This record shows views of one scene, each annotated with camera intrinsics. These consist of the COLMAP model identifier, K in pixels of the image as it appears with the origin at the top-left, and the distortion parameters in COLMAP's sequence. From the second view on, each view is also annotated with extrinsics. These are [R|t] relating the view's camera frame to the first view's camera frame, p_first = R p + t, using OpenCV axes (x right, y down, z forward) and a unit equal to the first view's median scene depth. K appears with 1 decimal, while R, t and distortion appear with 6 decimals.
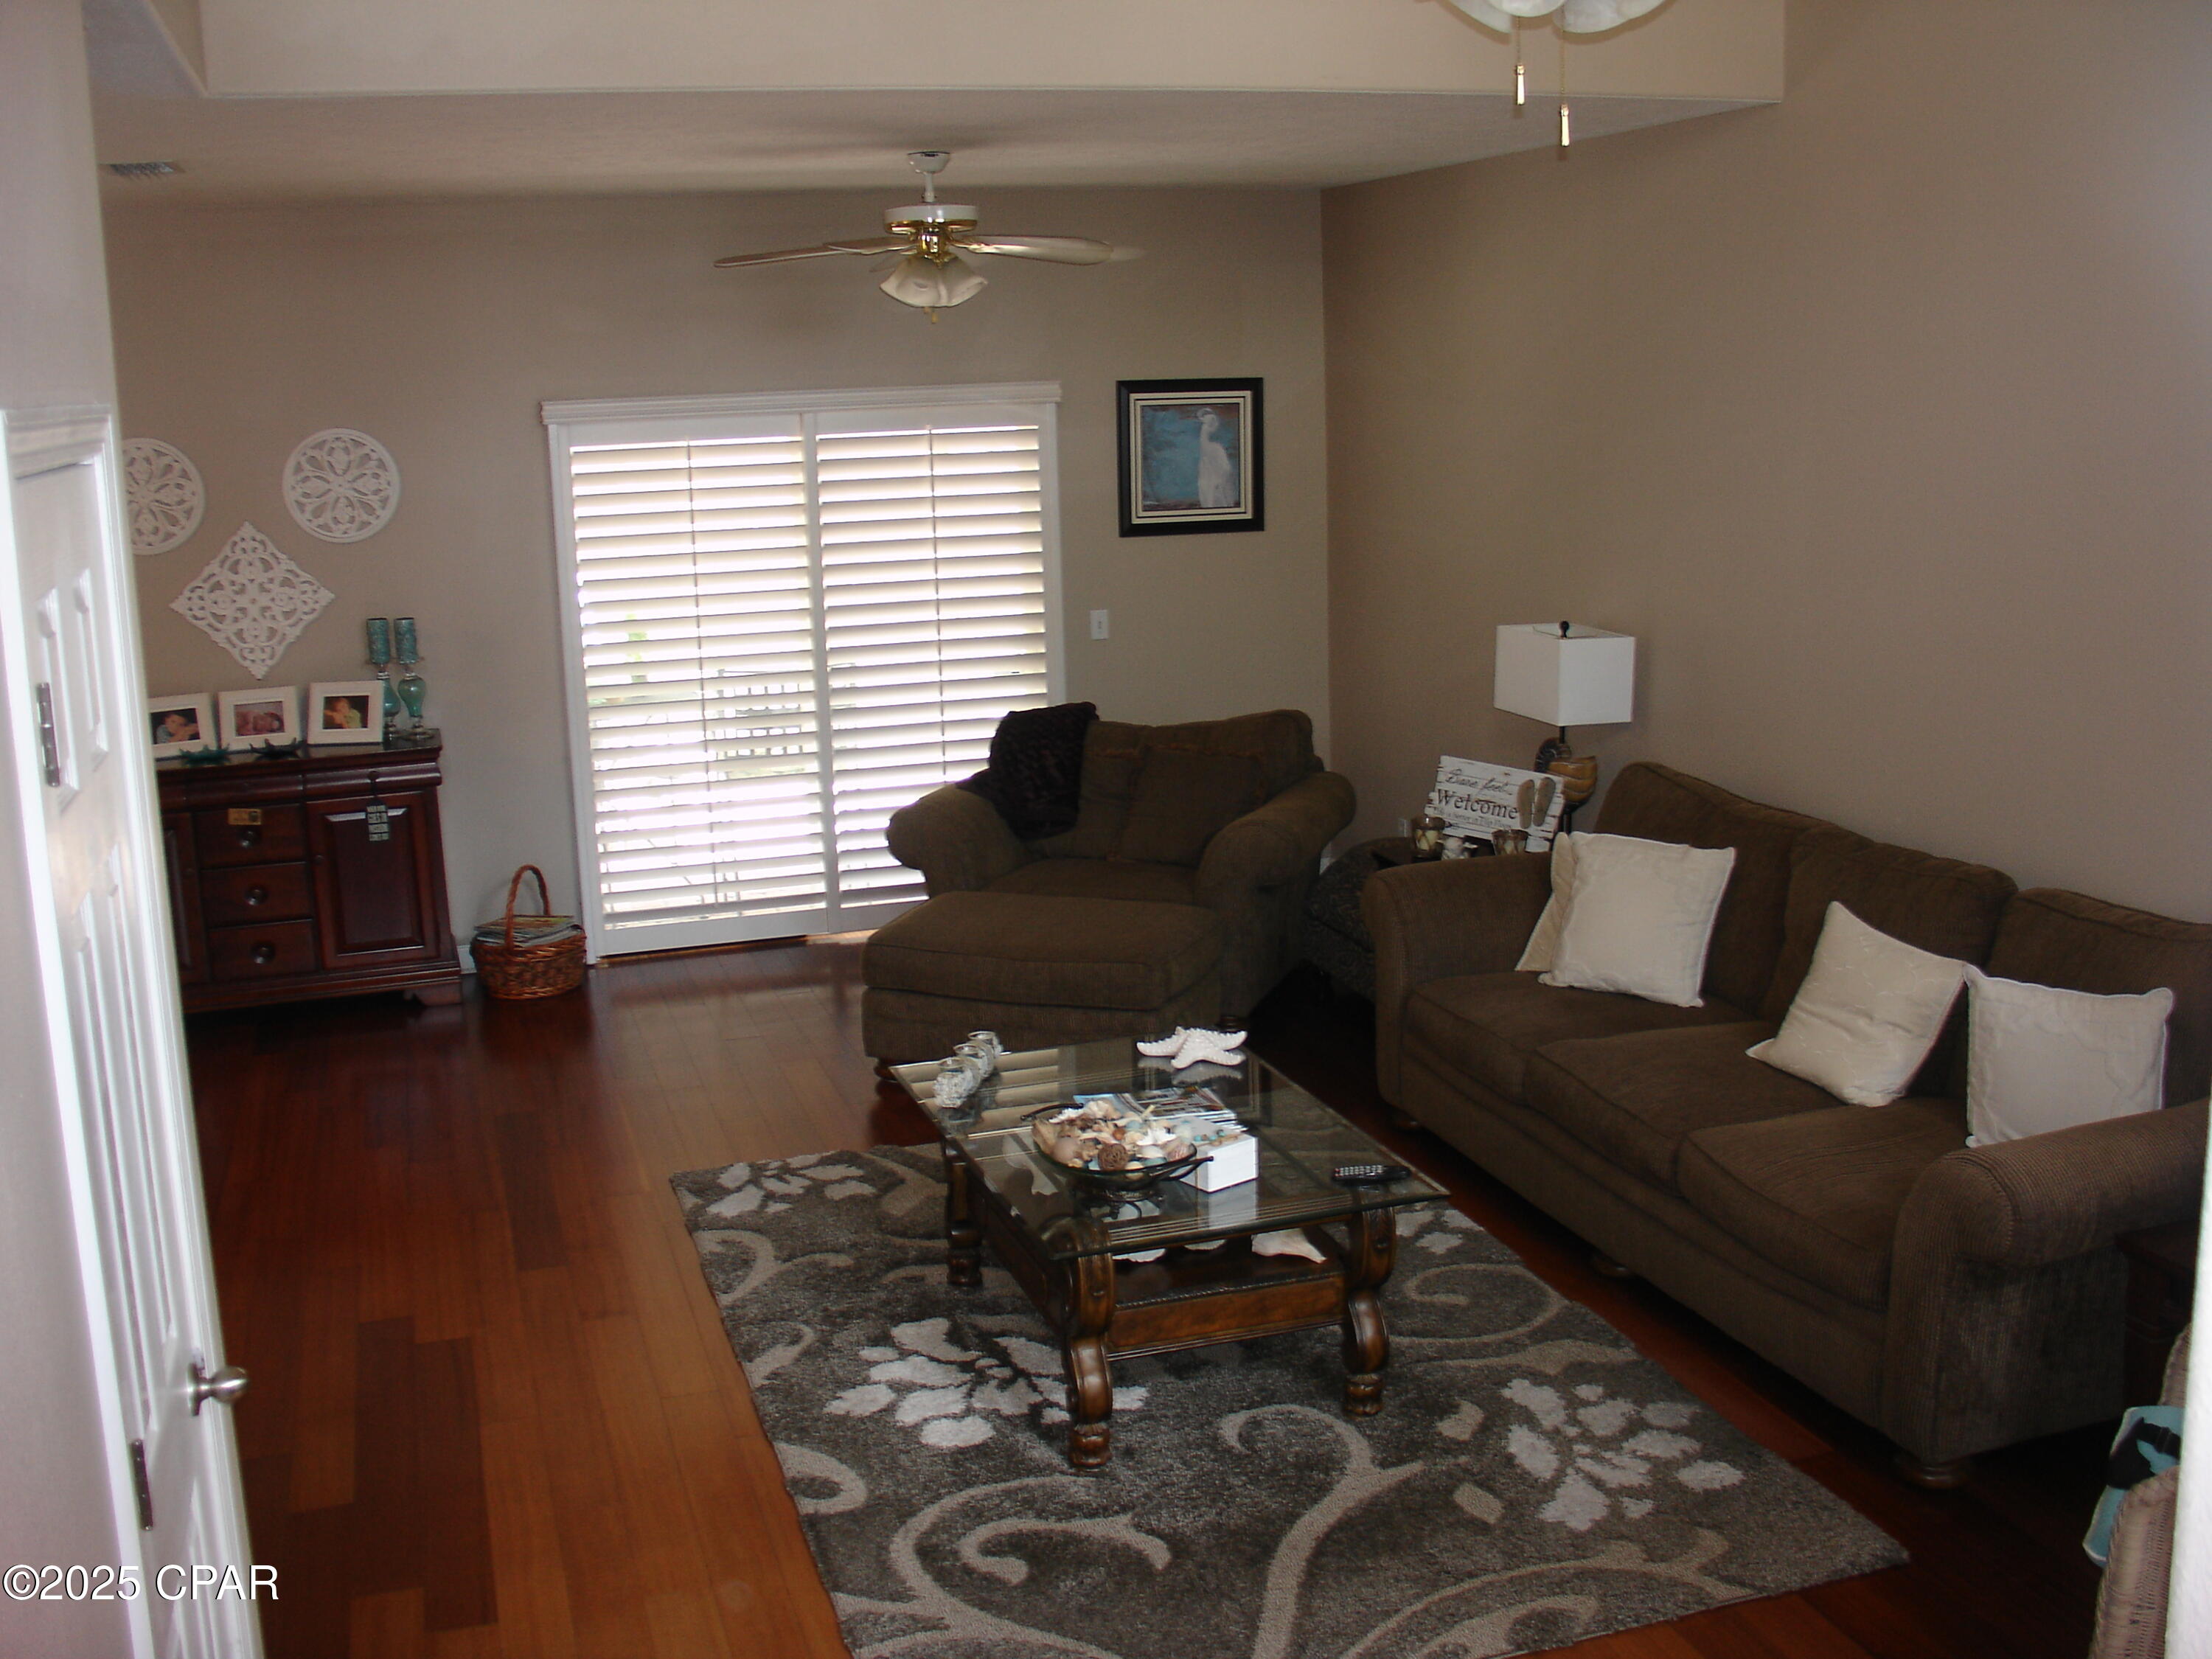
lens RADIAL K [[2209.2, 0, 1094.1], [0, 2209.2, 810.3], [0, 0, 1]] dist [-0.201146, 0.224442]
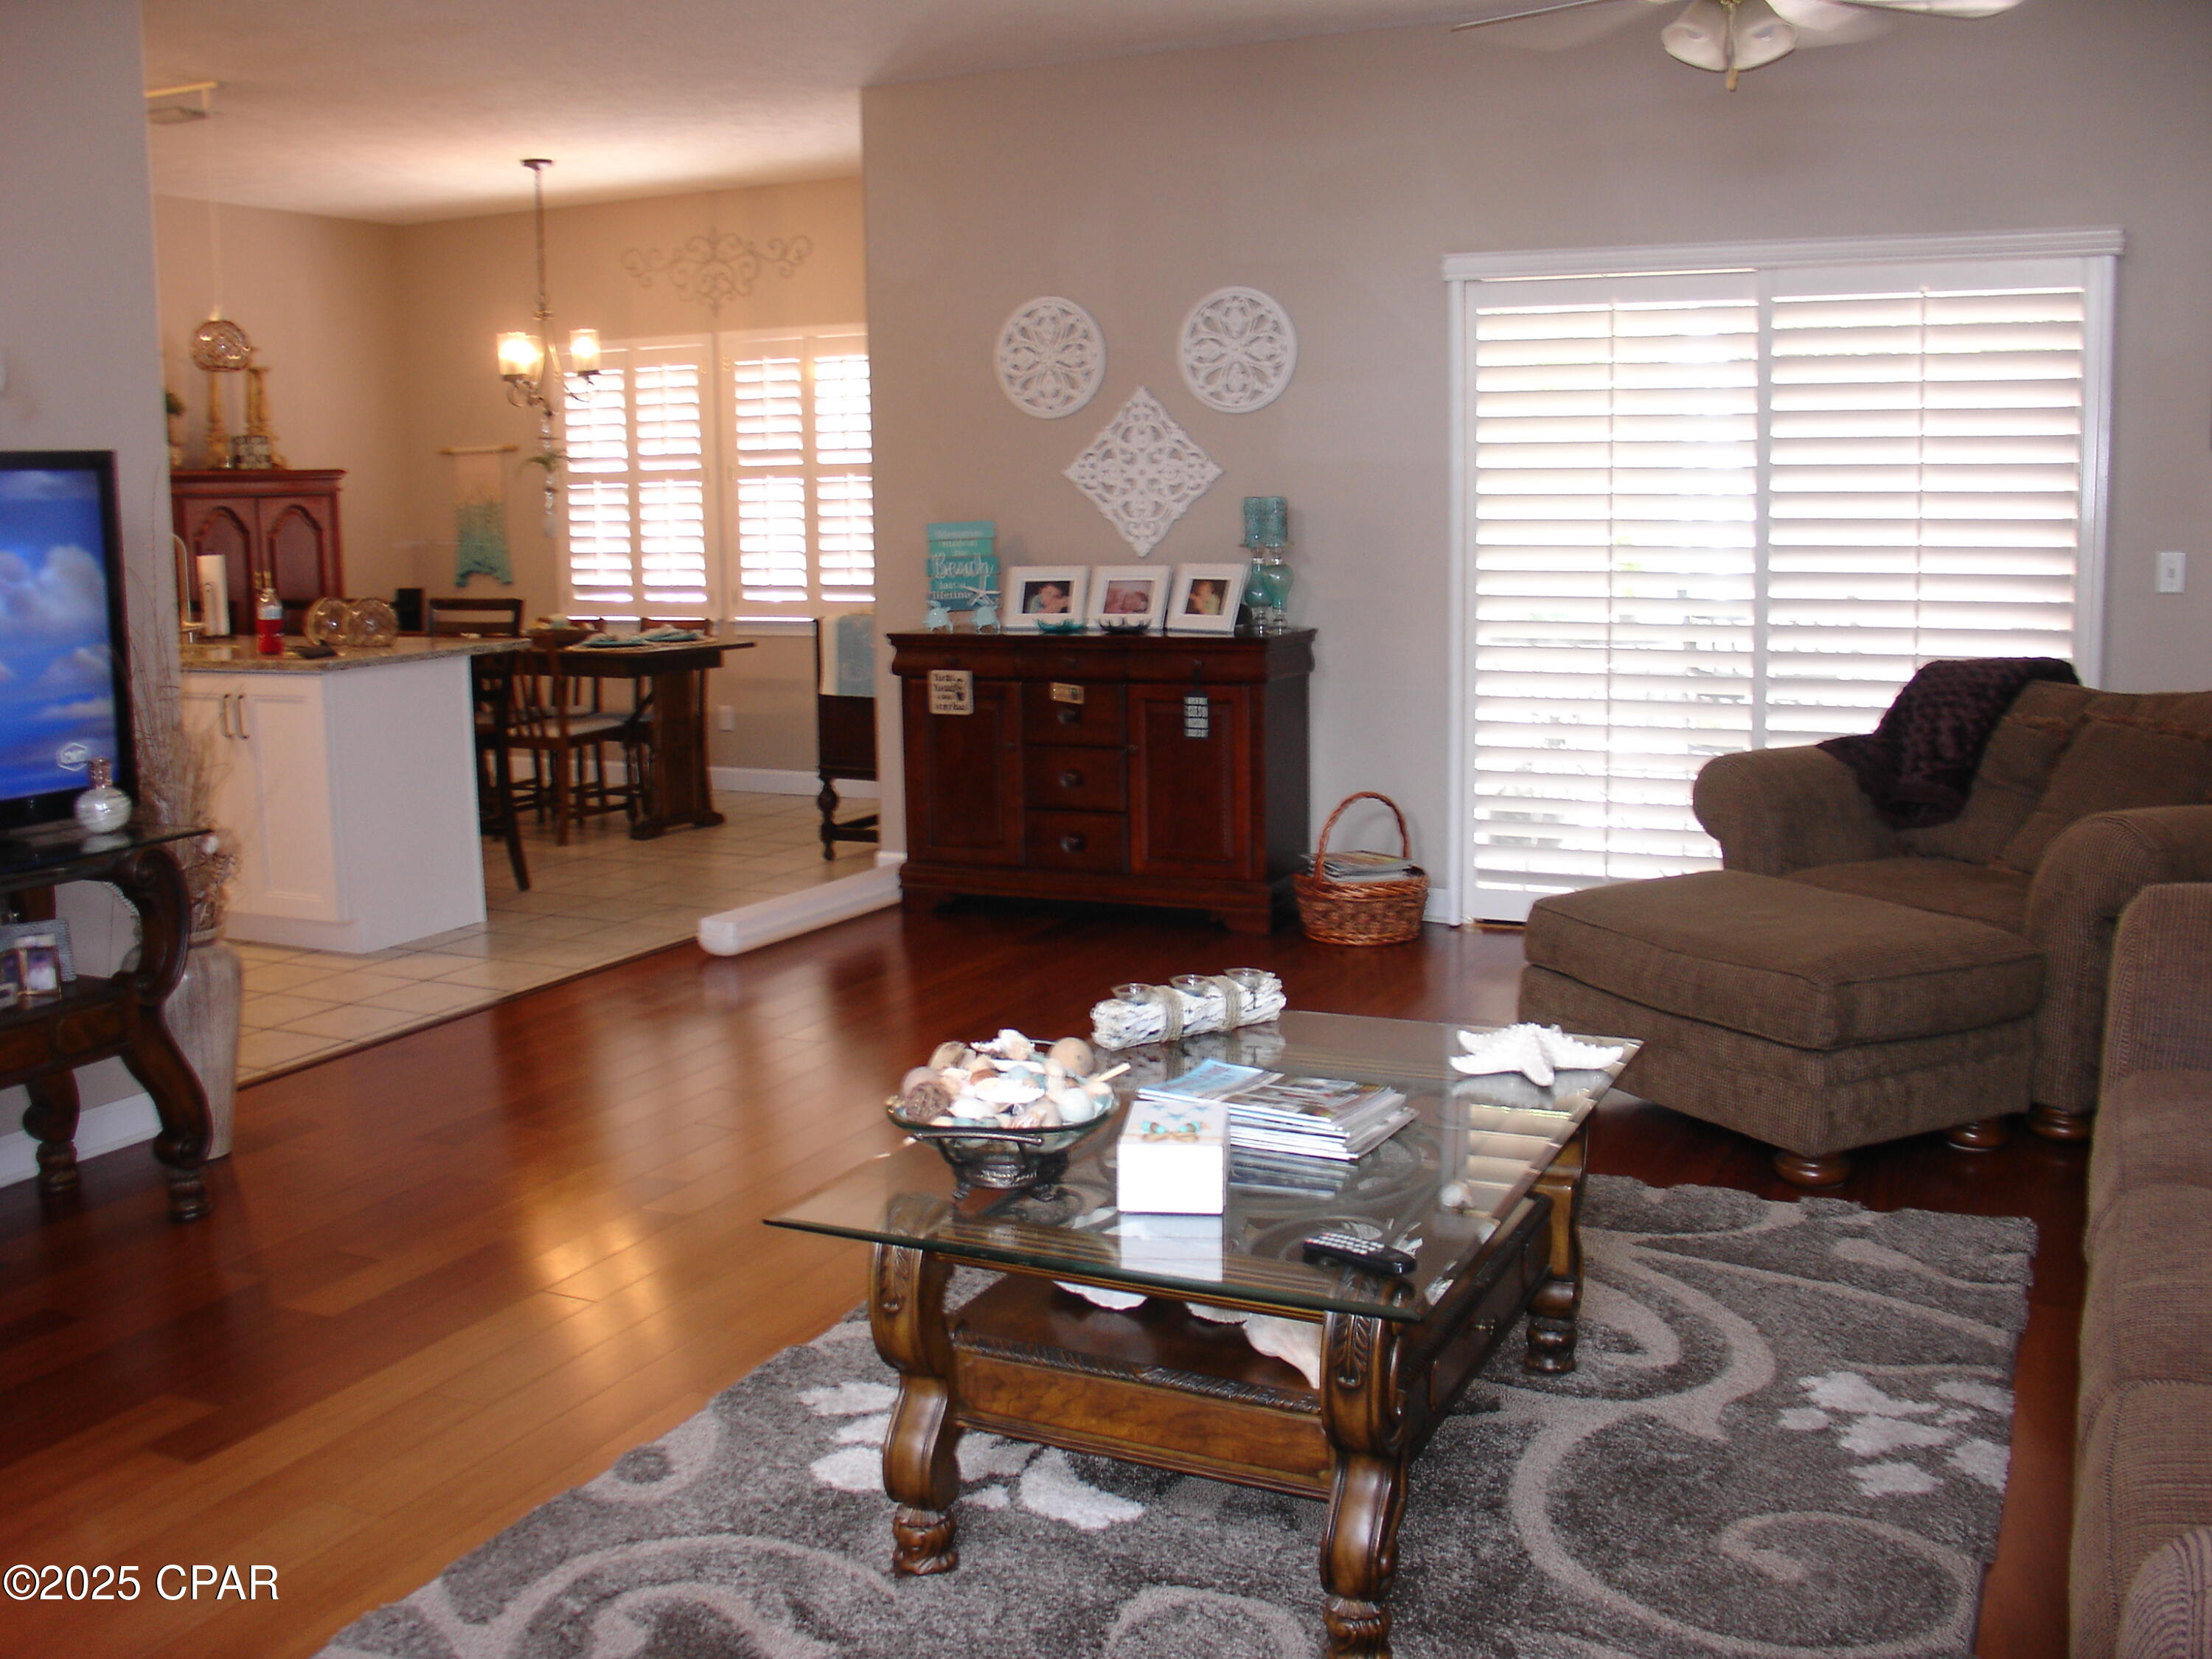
lens RADIAL K [[2209.2, 0, 1094.1], [0, 2209.2, 810.3], [0, 0, 1]] dist [-0.201146, 0.224442]
pose [[0.722387, 0.118266, -0.681301, 0.258437], [-0.139287, 0.989957, 0.024158, 0.027261], [0.677316, 0.077445, 0.731605, 0.302436]]
